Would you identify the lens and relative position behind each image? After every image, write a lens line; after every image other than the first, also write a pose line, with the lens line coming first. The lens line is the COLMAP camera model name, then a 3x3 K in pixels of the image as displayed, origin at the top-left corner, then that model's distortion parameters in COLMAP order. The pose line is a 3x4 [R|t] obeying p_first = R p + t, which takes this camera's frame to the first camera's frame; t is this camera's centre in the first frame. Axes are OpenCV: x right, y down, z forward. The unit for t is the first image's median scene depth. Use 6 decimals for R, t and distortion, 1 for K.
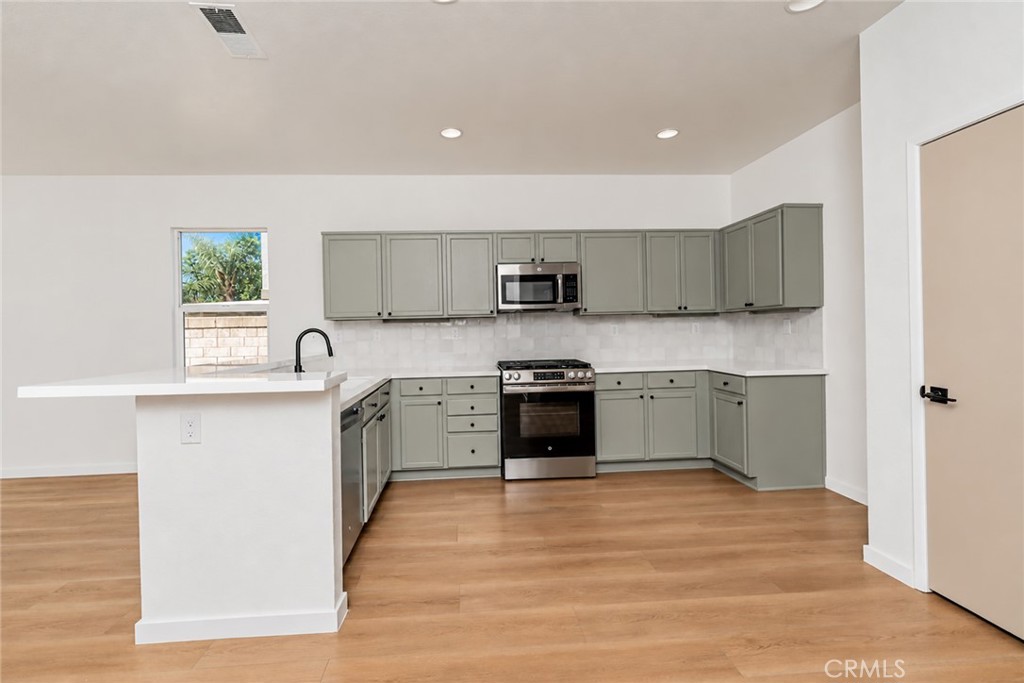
lens RADIAL K [[439.5, 0, 512.5], [0, 439.5, 335.4], [0, 0, 1]] dist [-0.000354, -0.000208]
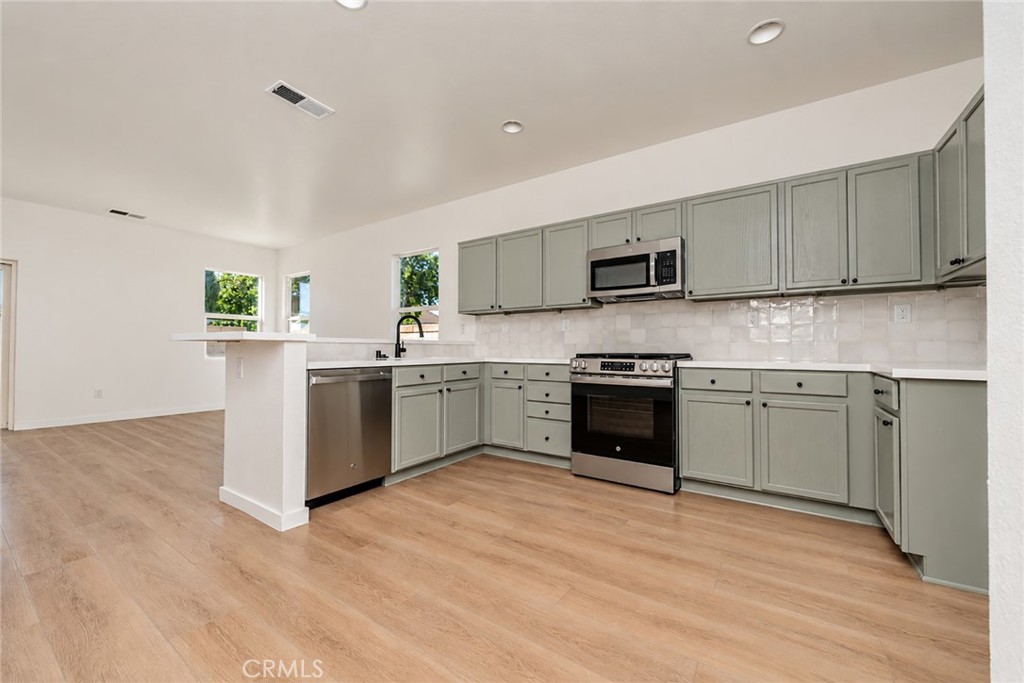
lens RADIAL K [[400.2, 0, 511.0], [0, 400.2, 343.9], [0, 0, 1]] dist [0.001170, 0.000096]
pose [[0.790879, 0.015604, -0.611774, 0.397916], [-0.022555, 0.999739, -0.003658, 0.053293], [0.611557, 0.016691, 0.791024, 0.224894]]
